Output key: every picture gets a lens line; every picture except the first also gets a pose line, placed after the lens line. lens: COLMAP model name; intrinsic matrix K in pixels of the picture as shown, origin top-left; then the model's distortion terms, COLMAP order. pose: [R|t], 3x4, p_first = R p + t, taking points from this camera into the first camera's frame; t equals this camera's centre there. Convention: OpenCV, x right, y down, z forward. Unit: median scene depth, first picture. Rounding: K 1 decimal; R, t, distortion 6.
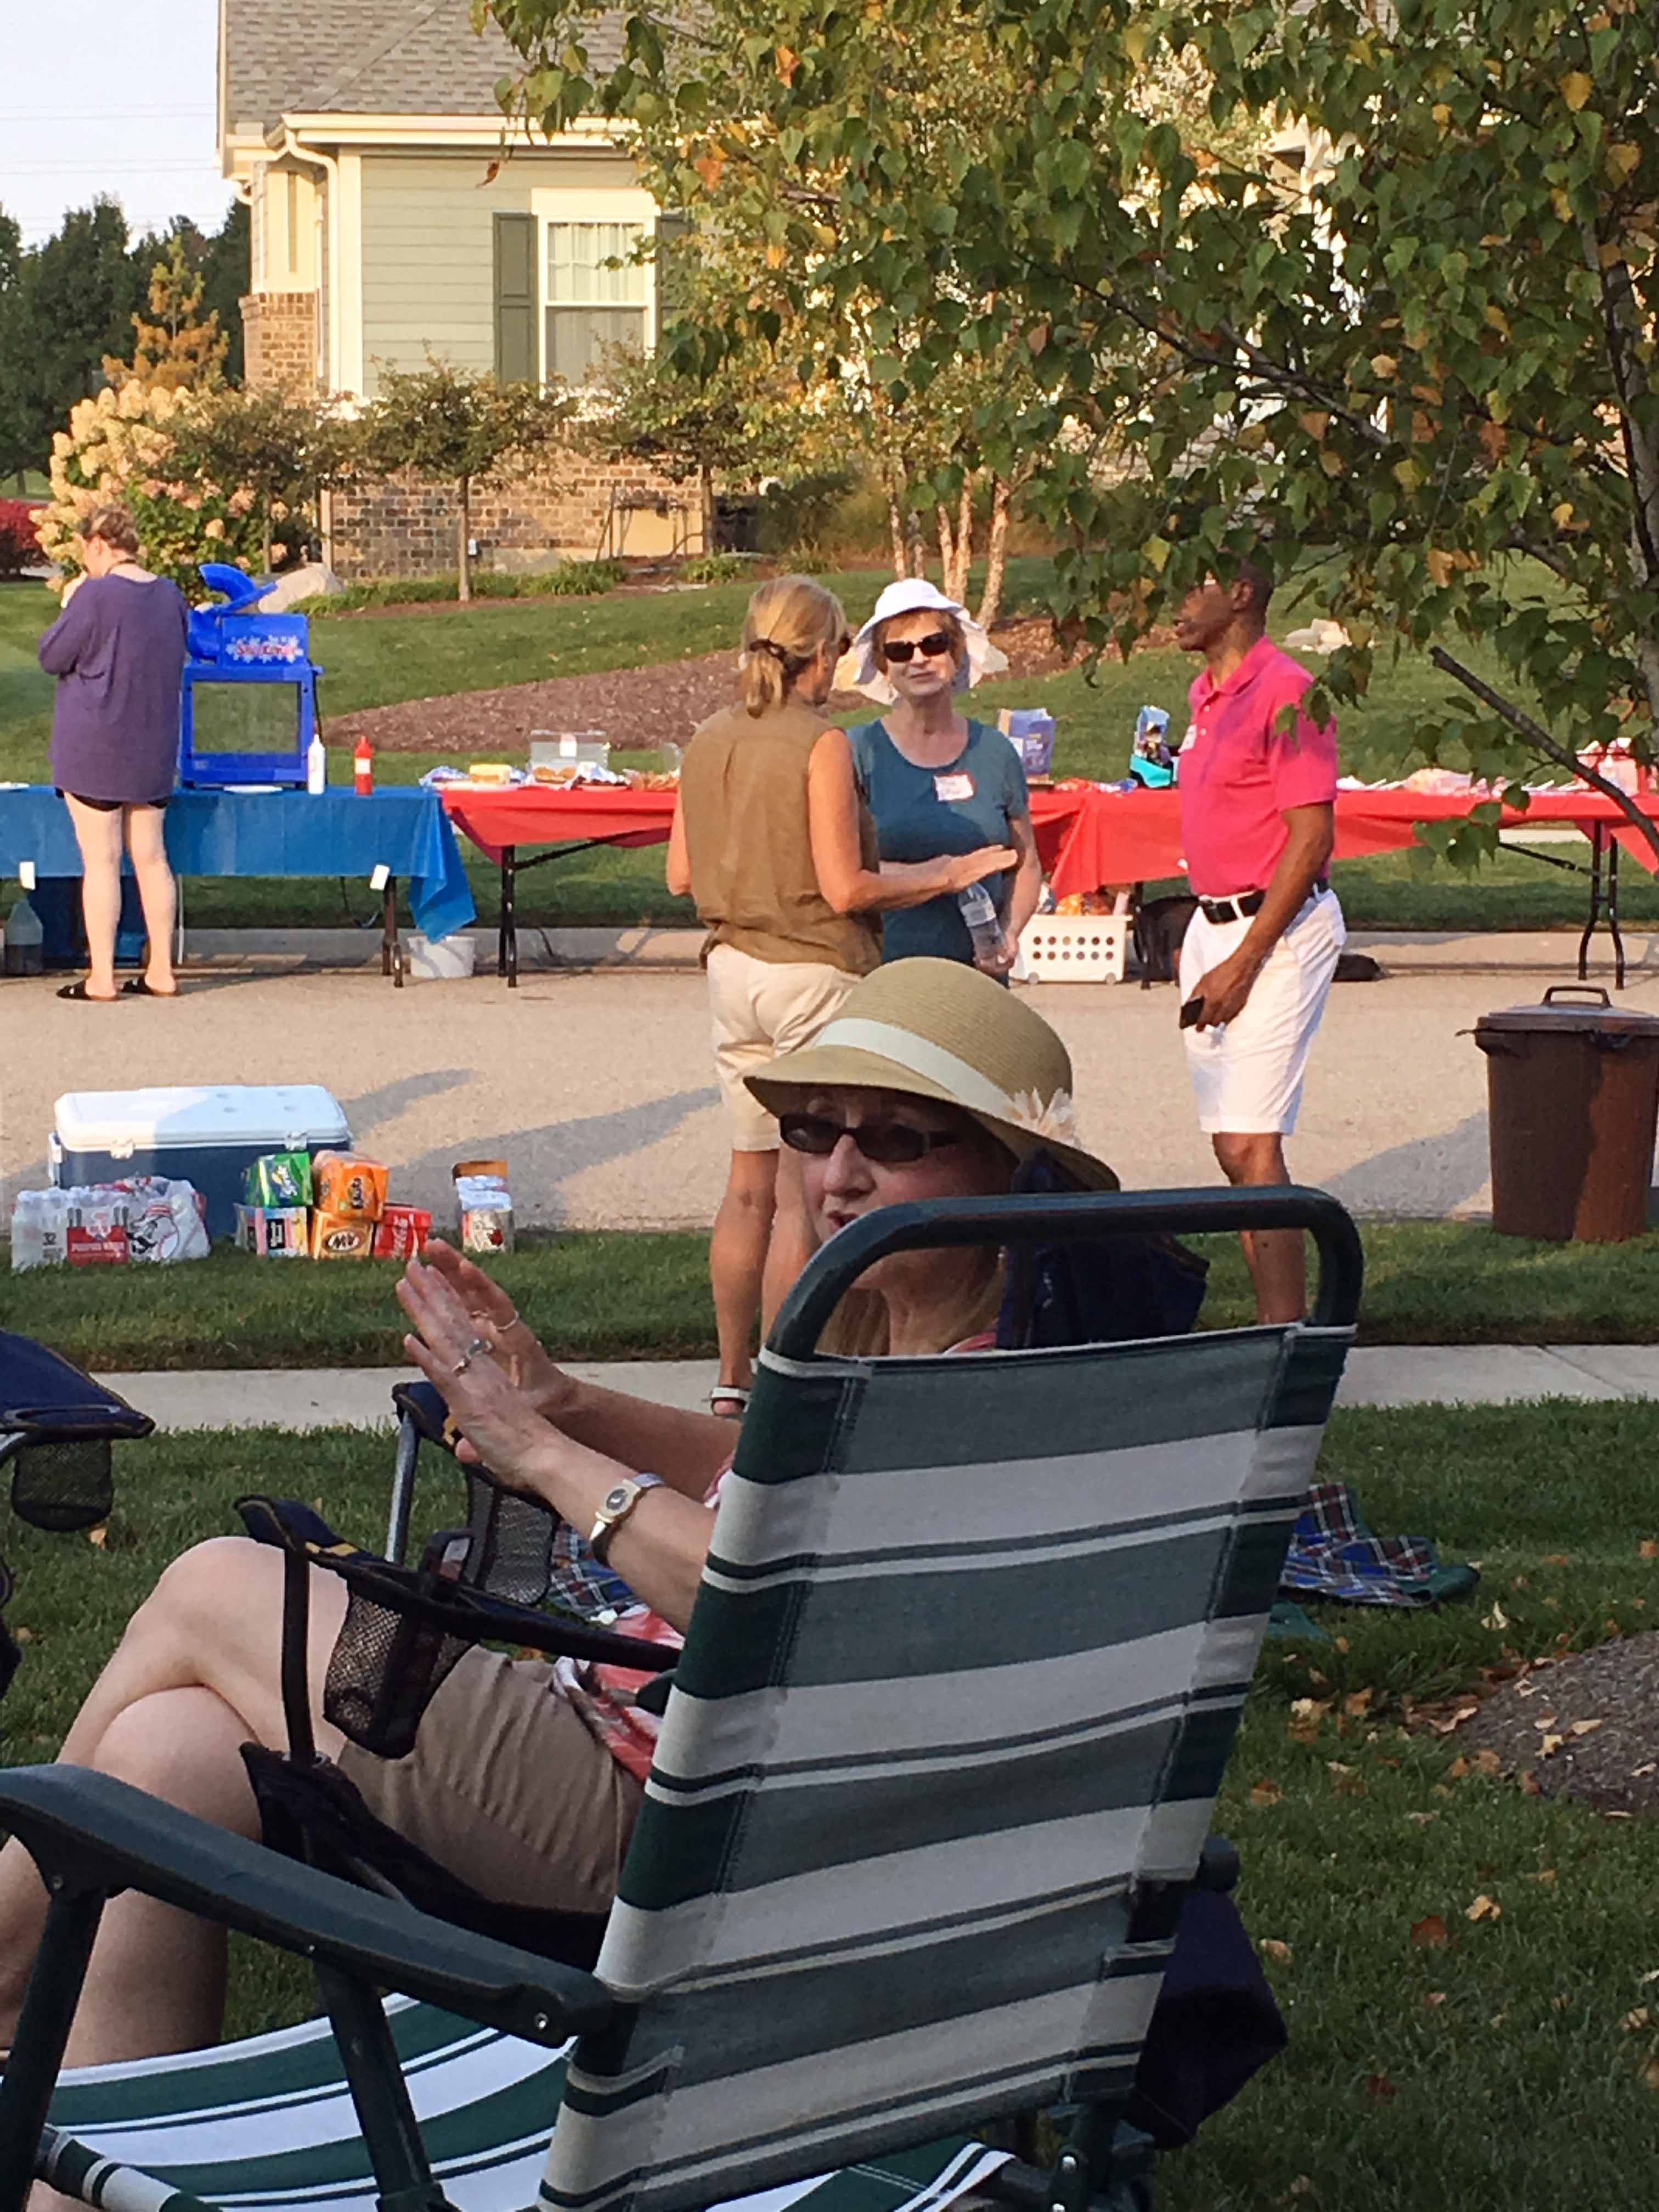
lens RADIAL K [[5314.1, 0, 830.3], [0, 5314.1, 1104.4], [0, 0, 1]] dist [-0.171213, 0.000000]
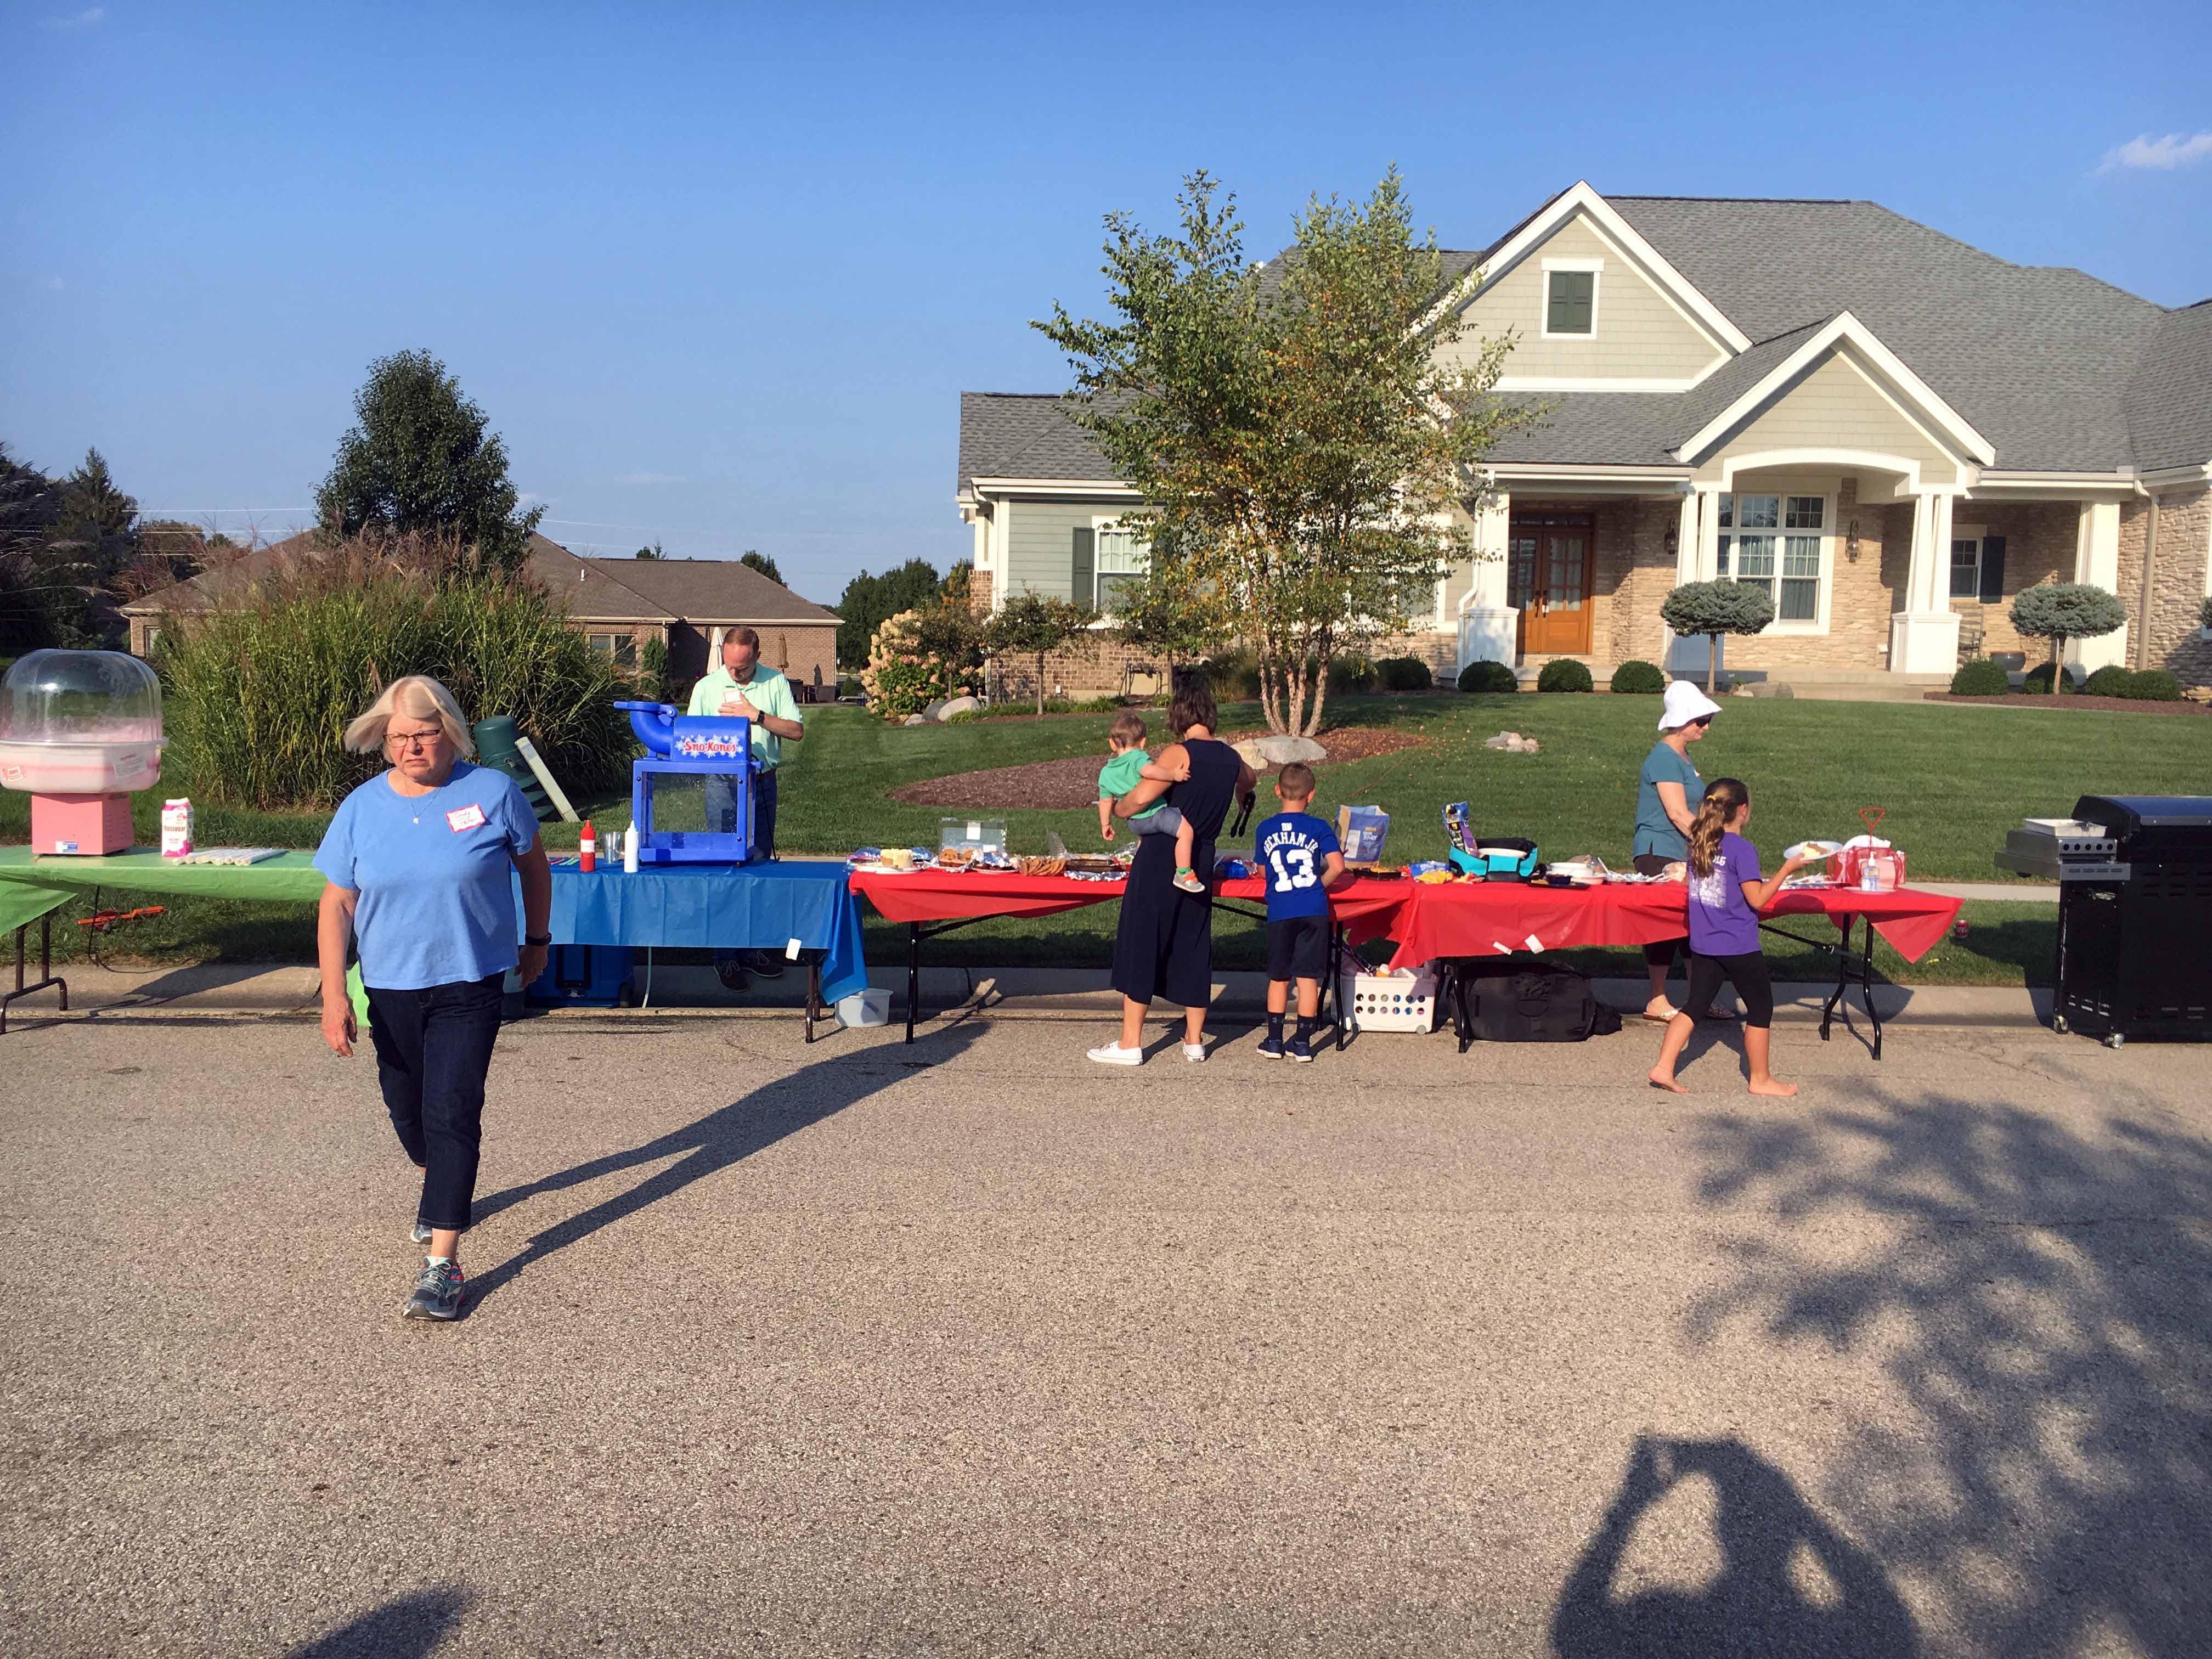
lens RADIAL K [[1837.9, 0, 1113.6], [0, 1837.9, 839.2], [0, 0, 1]] dist [0.010750, -0.007647]
pose [[0.997179, 0.019148, -0.072582, 0.007066], [-0.021291, 0.999356, -0.028871, -0.030411], [0.071982, 0.030334, 0.996945, 0.328149]]
